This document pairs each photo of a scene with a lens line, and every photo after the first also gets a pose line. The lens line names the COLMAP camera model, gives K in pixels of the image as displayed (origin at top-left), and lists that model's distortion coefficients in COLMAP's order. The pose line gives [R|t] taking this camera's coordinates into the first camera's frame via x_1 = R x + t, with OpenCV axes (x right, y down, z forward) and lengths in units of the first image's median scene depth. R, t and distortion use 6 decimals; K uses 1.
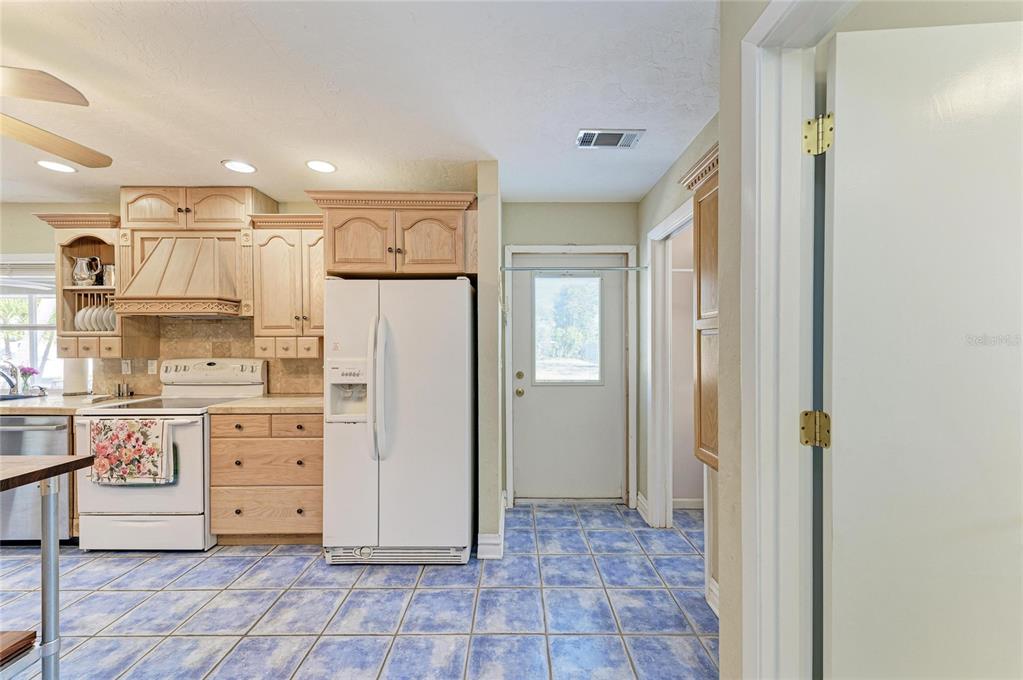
lens RADIAL K [[401.6, 0, 515.7], [0, 401.6, 346.1], [0, 0, 1]] dist [0.018887, -0.005700]
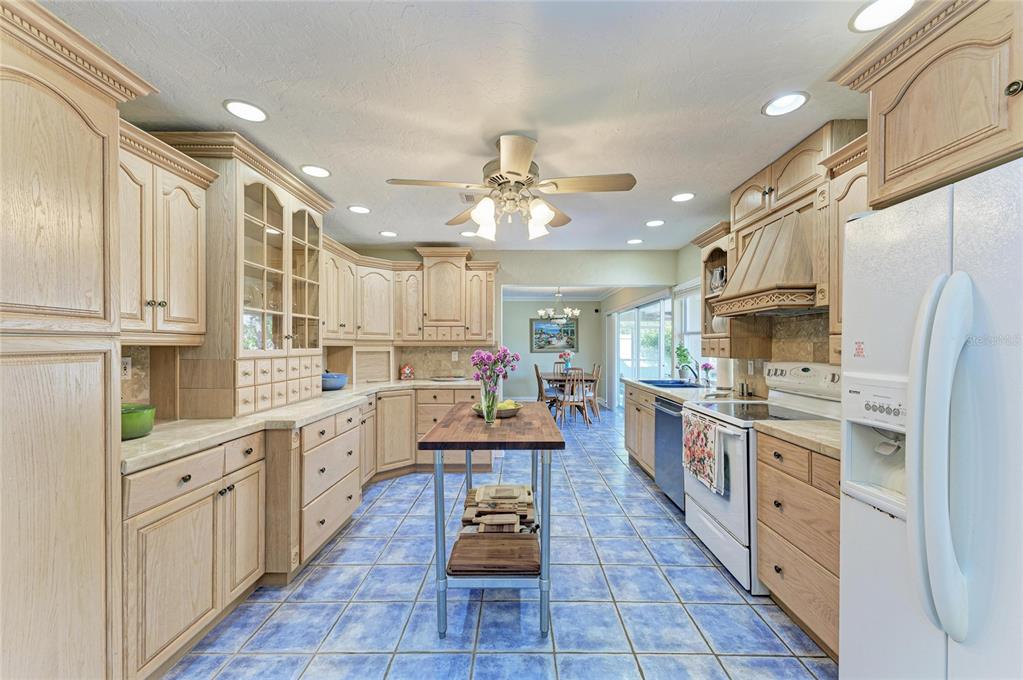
lens RADIAL K [[401.6, 0, 547.2], [0, 401.6, 346.9], [0, 0, 1]] dist [0.018887, -0.005700]
pose [[-0.009227, 0.003329, -0.999952, 0.060228], [-0.004332, 0.999985, 0.003369, -0.001612], [0.999948, 0.004363, -0.009213, 0.543724]]
